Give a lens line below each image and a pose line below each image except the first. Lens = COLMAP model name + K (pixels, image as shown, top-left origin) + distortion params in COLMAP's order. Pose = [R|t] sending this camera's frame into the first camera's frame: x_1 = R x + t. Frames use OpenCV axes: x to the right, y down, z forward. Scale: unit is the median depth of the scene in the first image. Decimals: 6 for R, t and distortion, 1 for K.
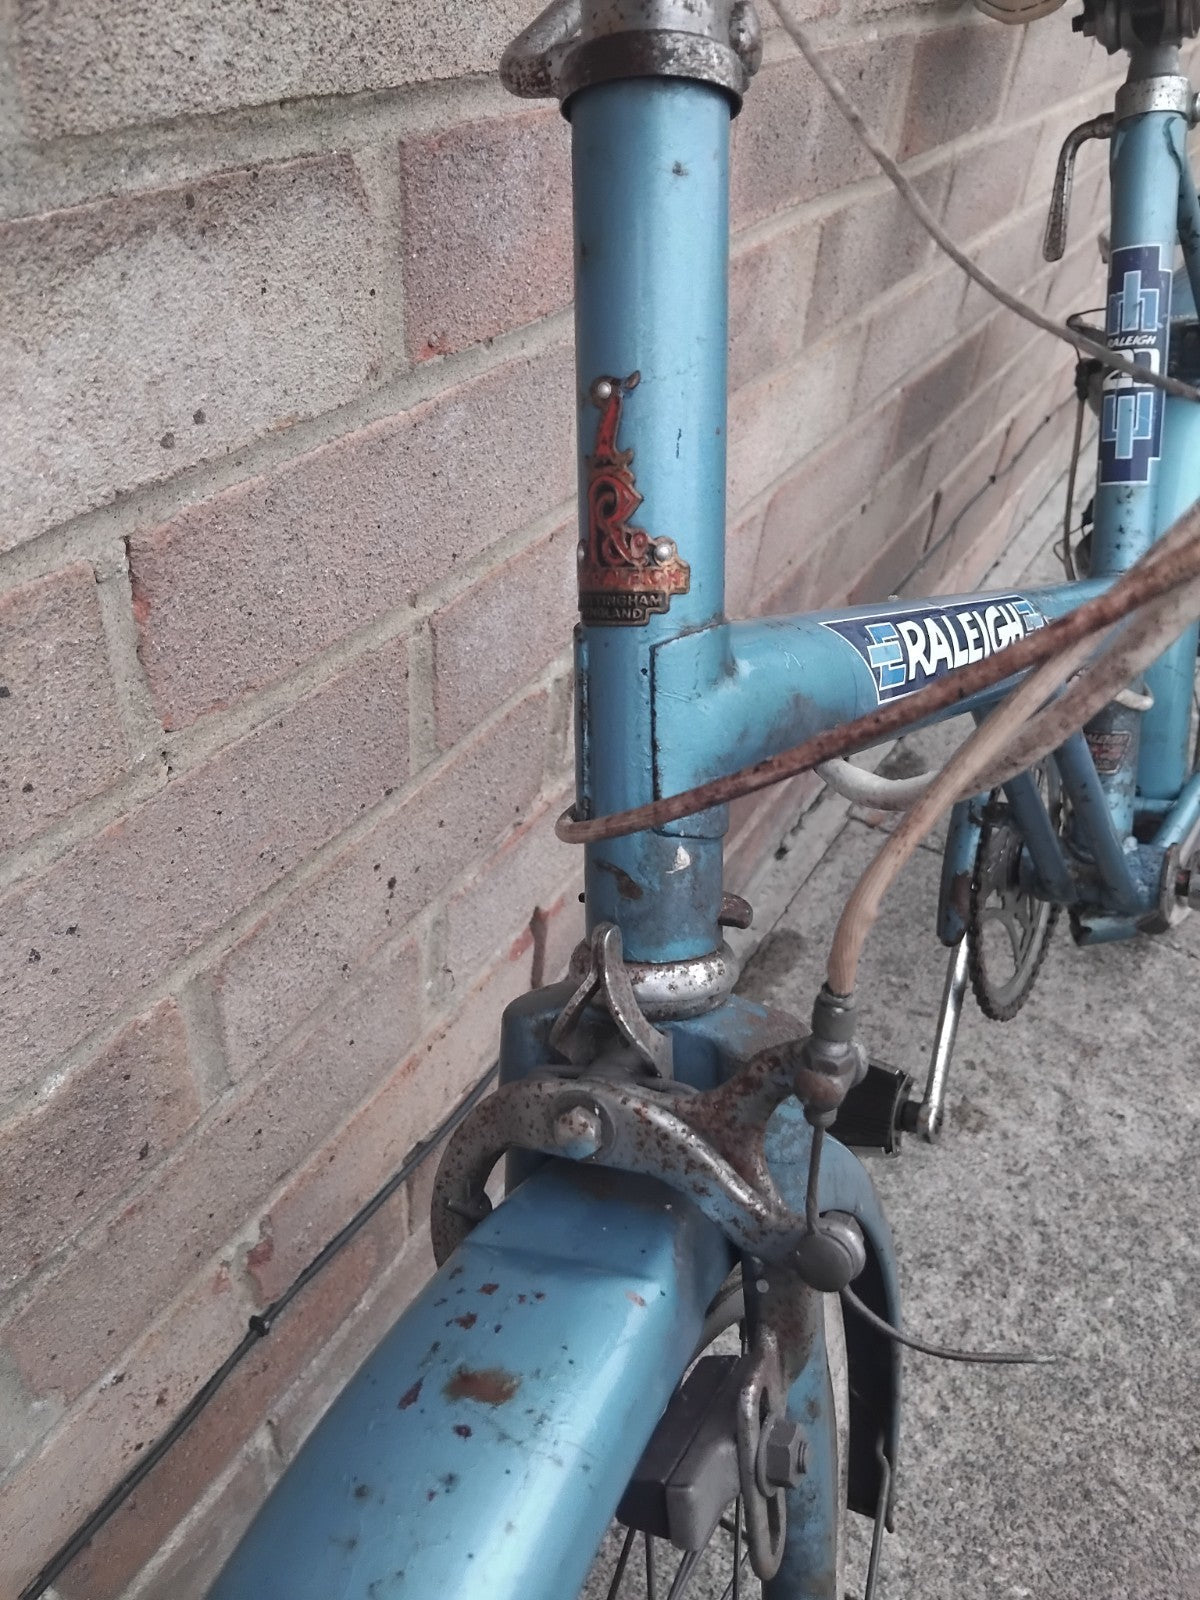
lens RADIAL K [[1217.4, 0, 604.7], [0, 1217.4, 804.2], [0, 0, 1]] dist [0.095708, -0.193815]
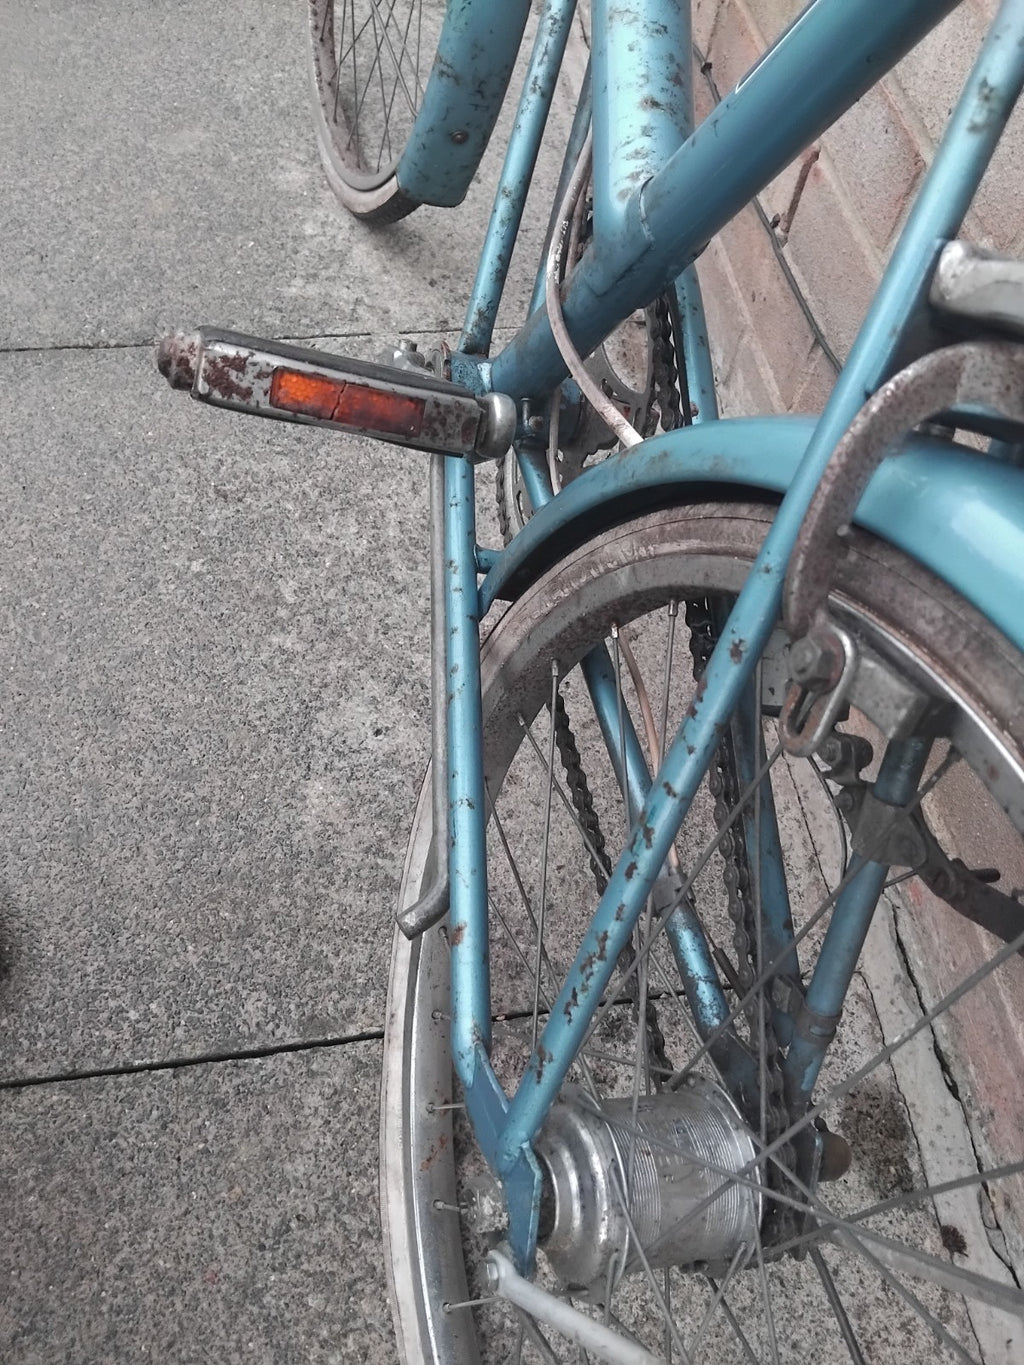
lens RADIAL K [[1038.6, 0, 516.0], [0, 1038.6, 686.1], [0, 0, 1]] dist [0.095708, -0.193815]
pose [[-0.766379, 0.461803, -0.446543, 0.789085], [-0.505010, -0.003498, 0.863106, -0.594400], [0.397023, 0.886976, 0.235896, 0.935260]]
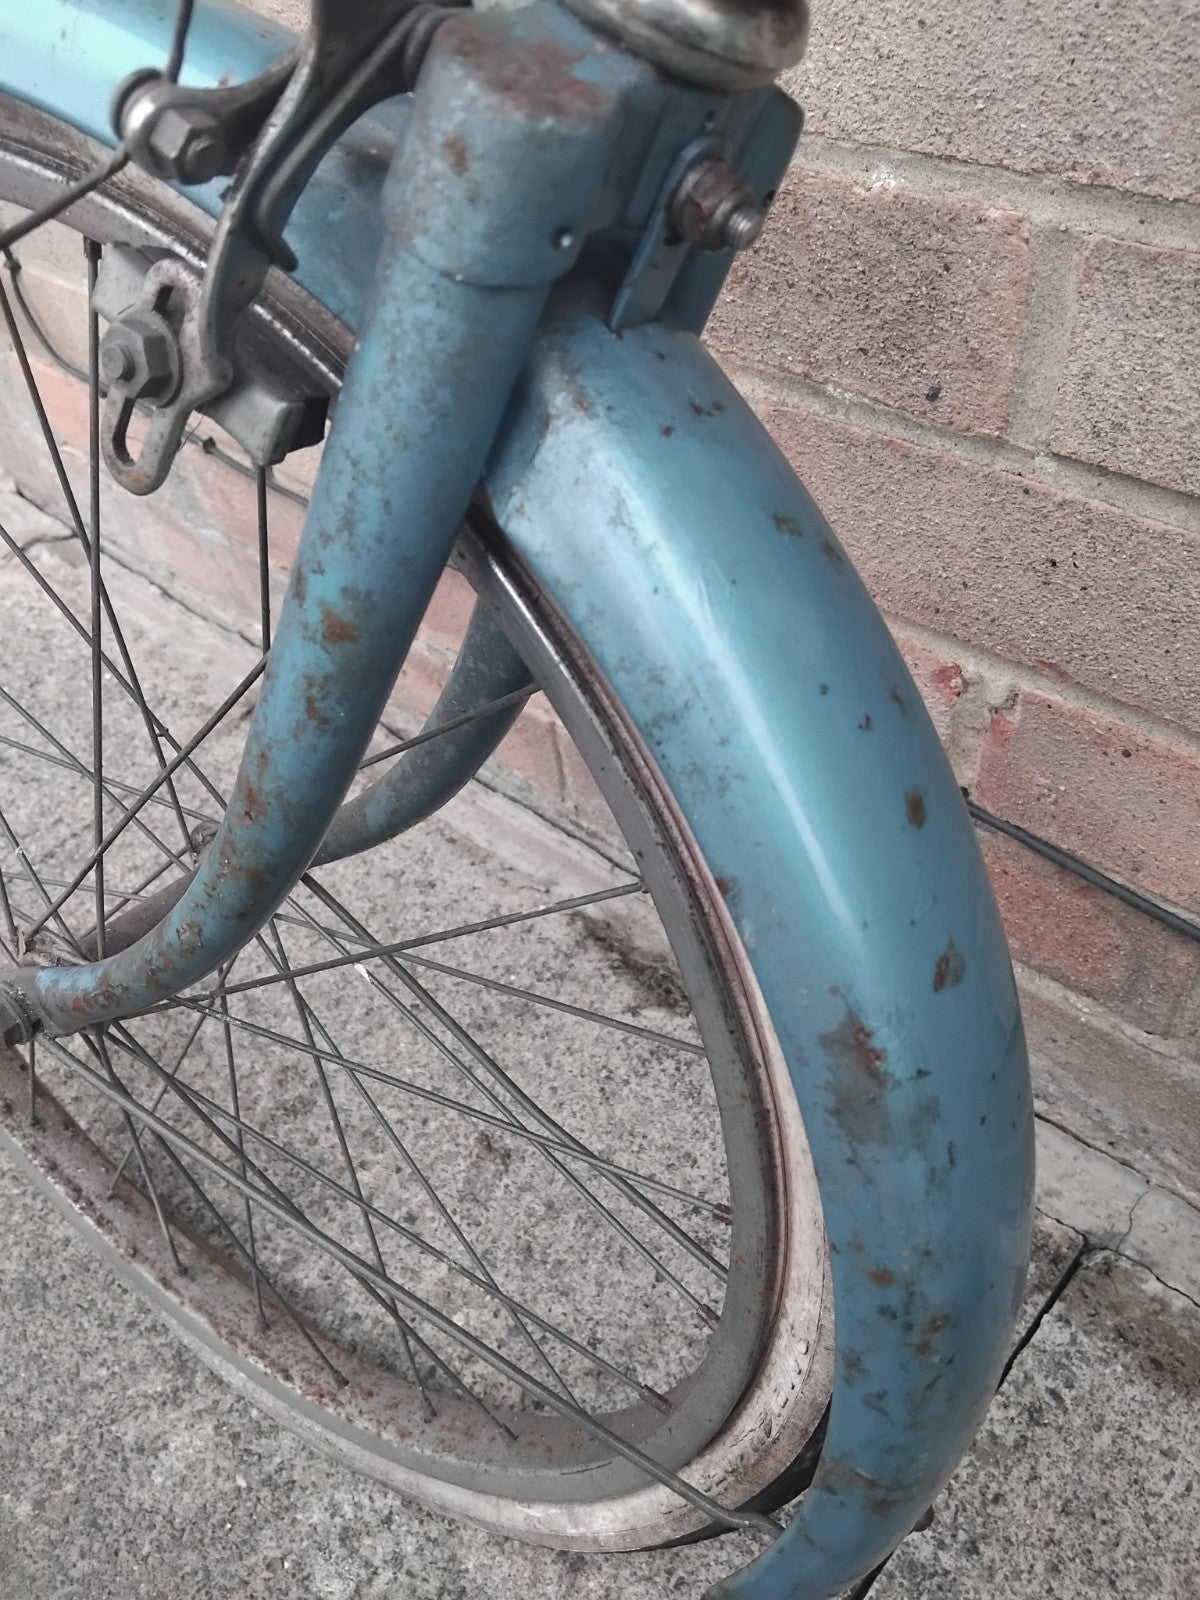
lens RADIAL K [[1202.5, 0, 600.0], [0, 1202.5, 800.0], [0, 0, 1]] dist [0.088463, -0.163895]
pose [[-0.201264, 0.675478, -0.709381, 0.271556], [-0.541678, 0.526643, 0.655158, -0.006450], [0.816136, 0.516116, 0.259897, 0.391496]]
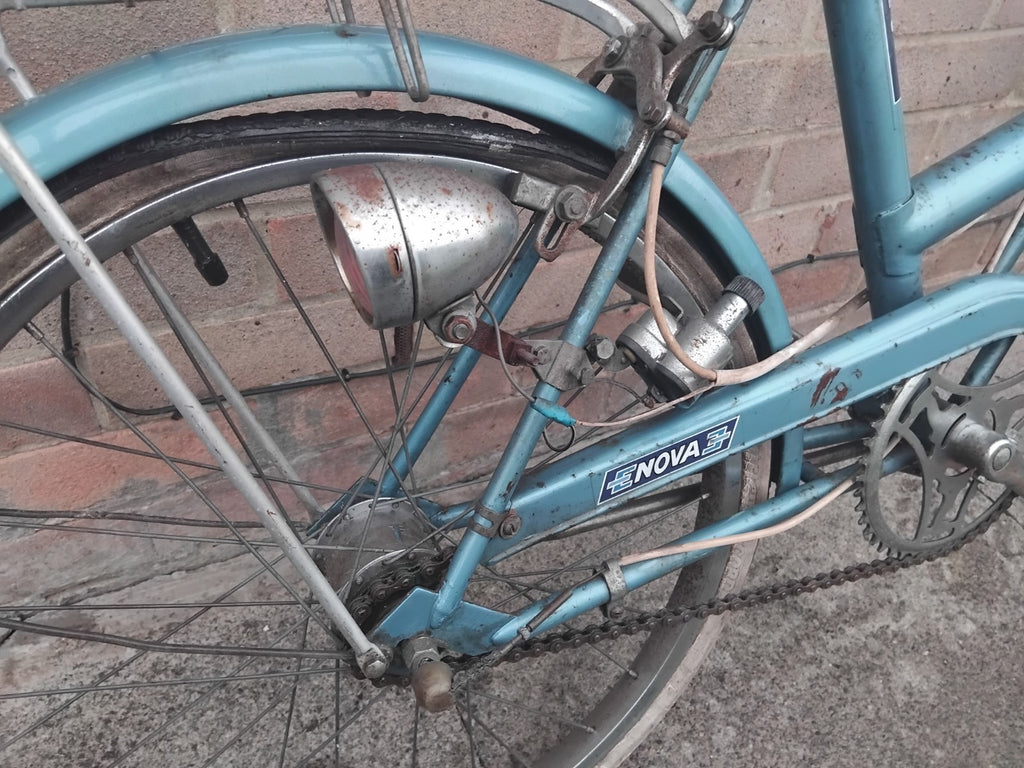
lens RADIAL K [[813.5, 0, 512.0], [0, 813.5, 384.0], [0, 0, 1]] dist [0.001053, -0.045700]
pose [[0.847613, 0.351947, -0.397097, -0.038172], [-0.357461, 0.931810, 0.062853, 0.529439], [0.392140, 0.088672, 0.915622, -0.464941]]
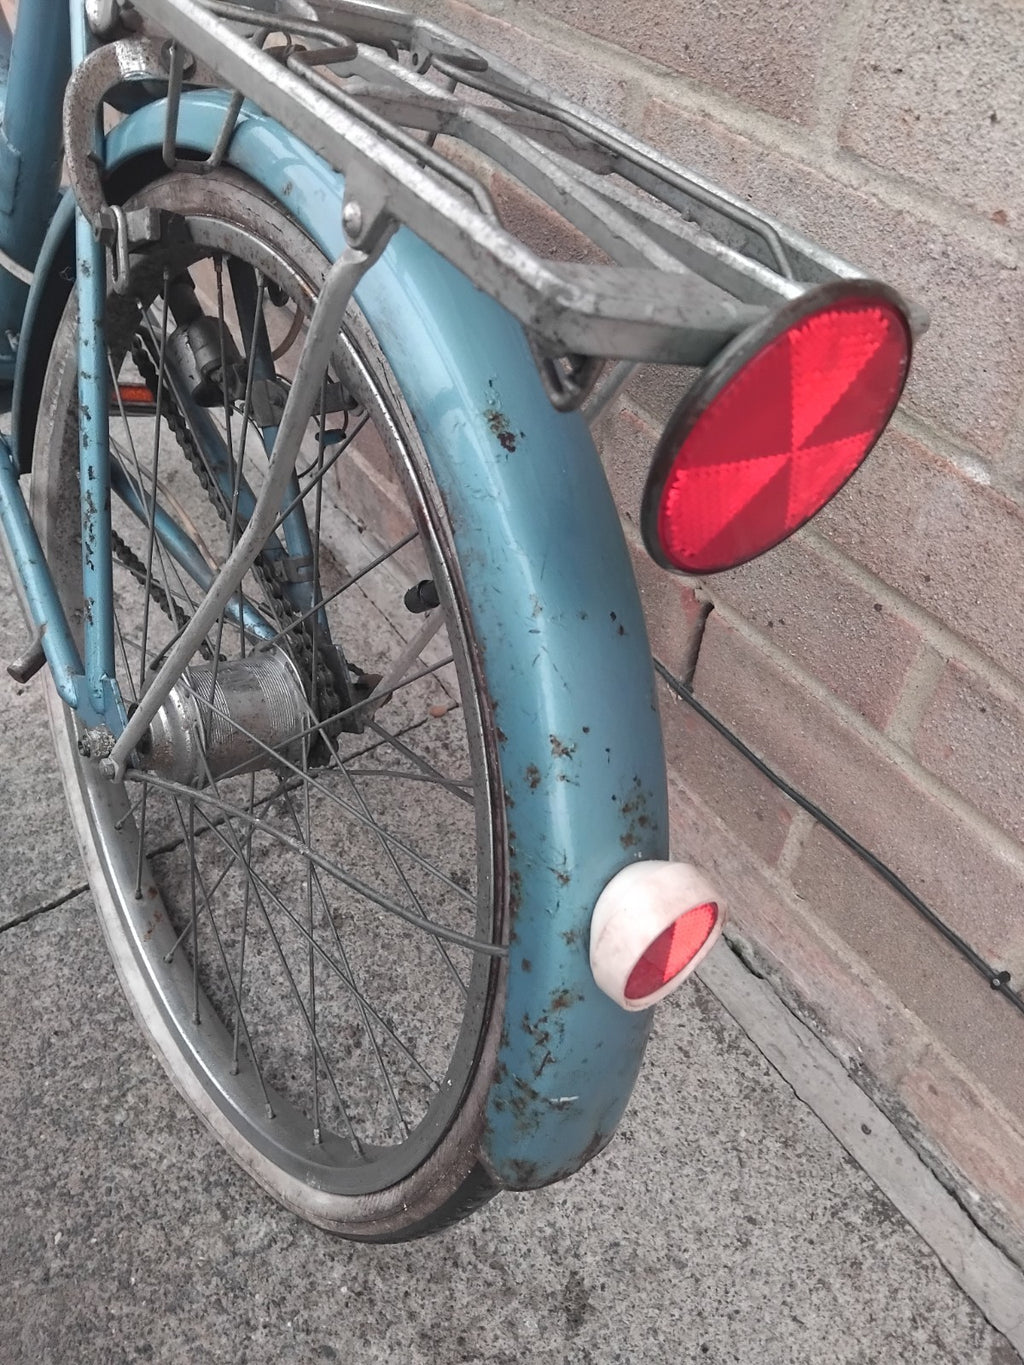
lens RADIAL K [[1038.6, 0, 516.0], [0, 1038.6, 686.1], [0, 0, 1]] dist [0.095708, -0.193815]
pose [[-0.426490, 0.596839, -0.679625, 1.000458], [-0.611835, 0.363028, 0.702757, -0.797046], [0.666156, 0.715537, 0.210339, 1.256271]]
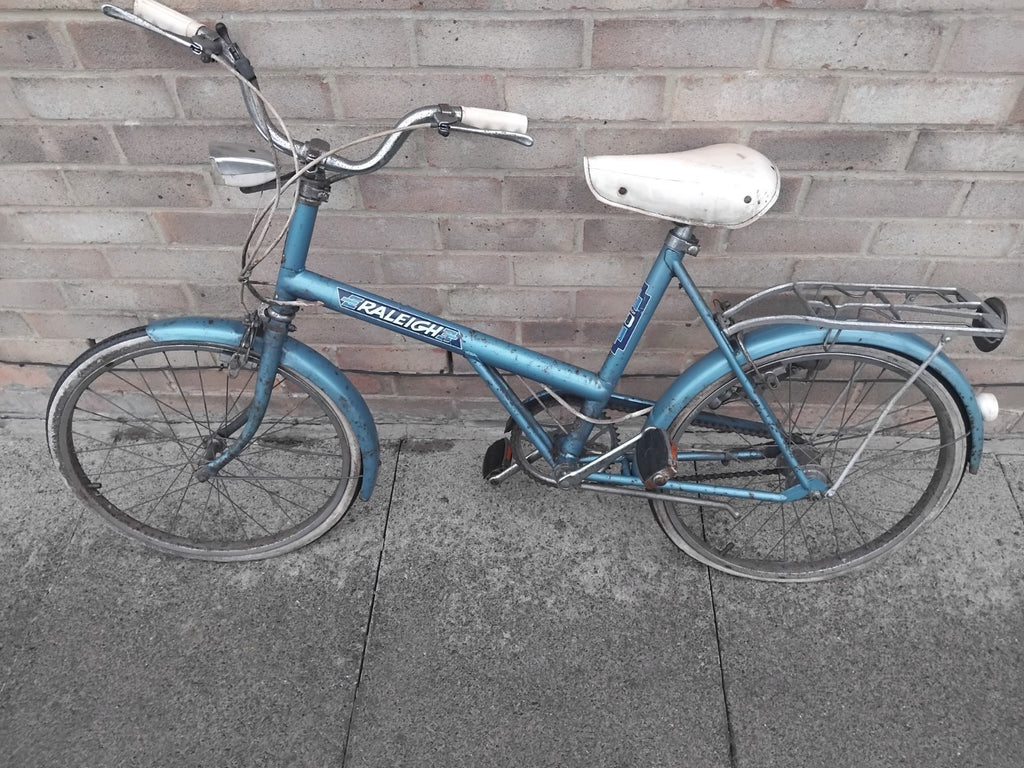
lens RADIAL K [[779.2, 0, 515.3], [0, 779.2, 382.2], [0, 0, 1]] dist [0.095708, -0.193815]
pose [[0.464438, 0.621340, -0.631058, 1.283287], [-0.508693, 0.770461, 0.384215, -0.670383], [0.724934, 0.142571, 0.673902, -0.306254]]
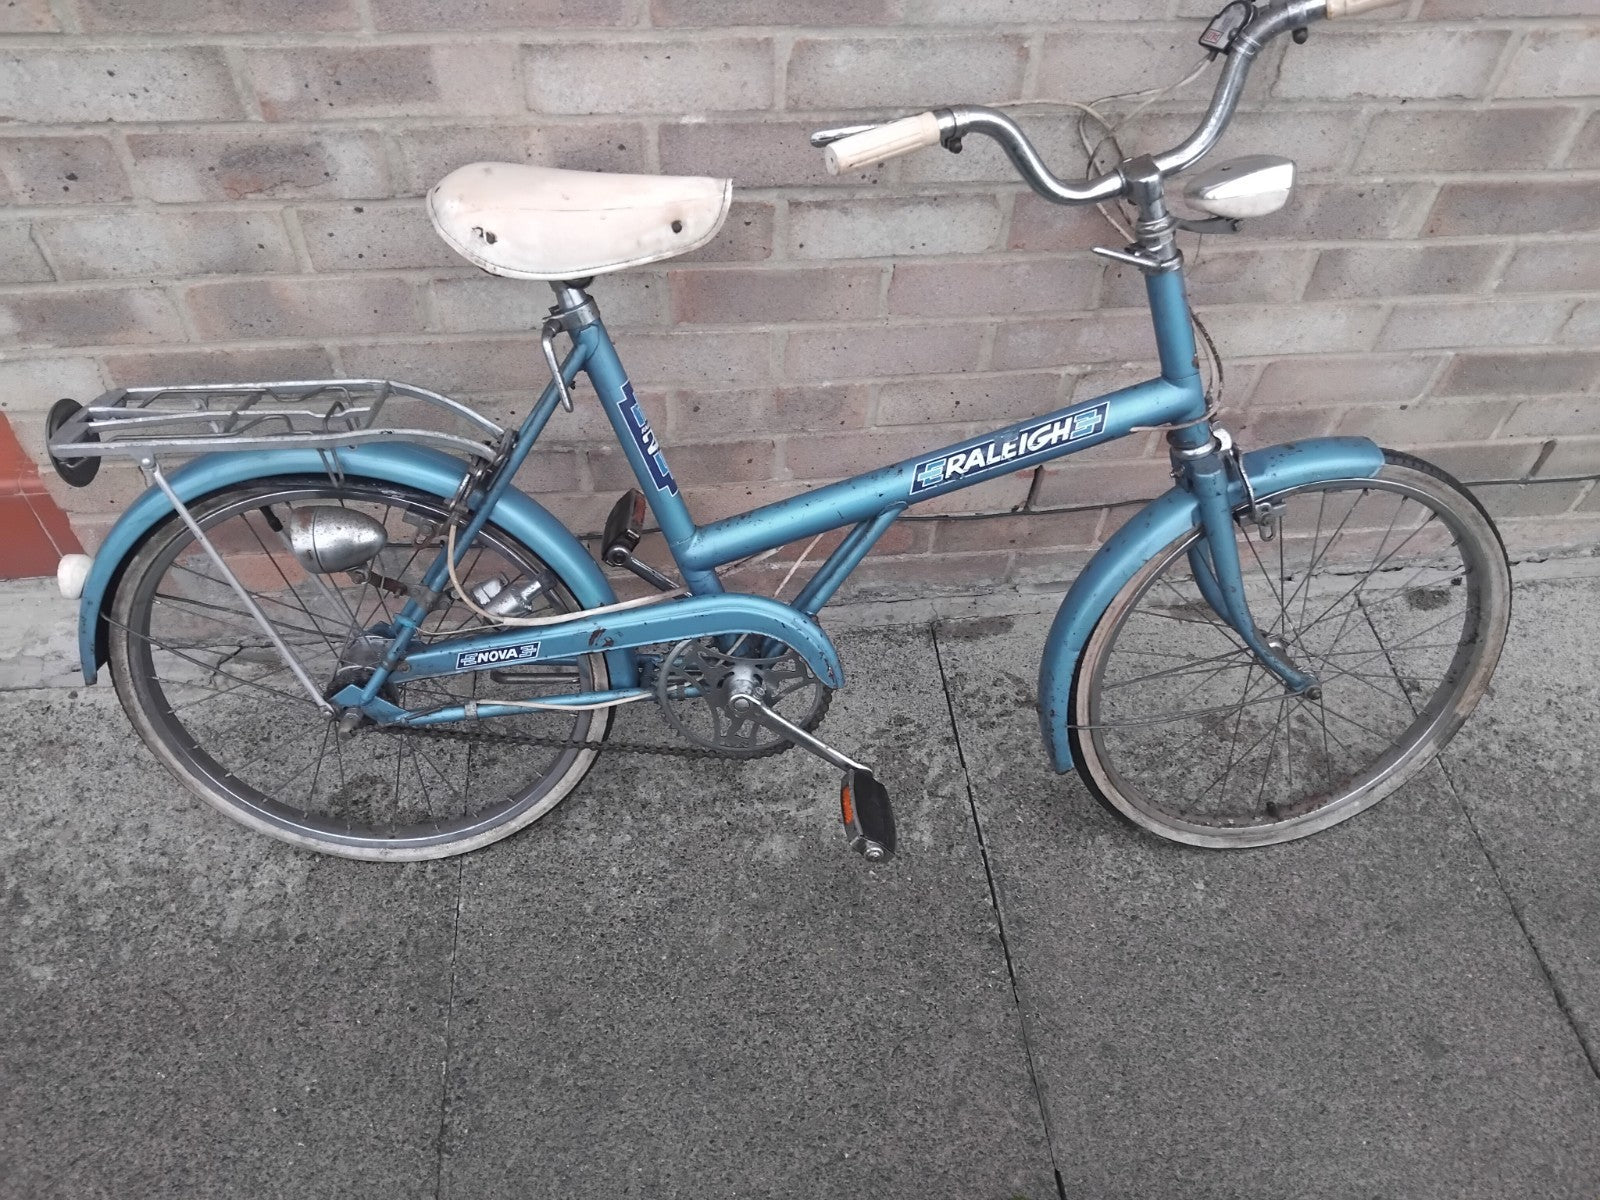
lens RADIAL K [[1217.4, 0, 805.1], [0, 1217.4, 597.3], [0, 0, 1]] dist [0.095708, -0.193815]
pose [[0.605831, 0.582832, -0.541549, 0.904052], [-0.497208, 0.808751, 0.314176, -0.181490], [0.621090, 0.078925, 0.779755, -0.895491]]
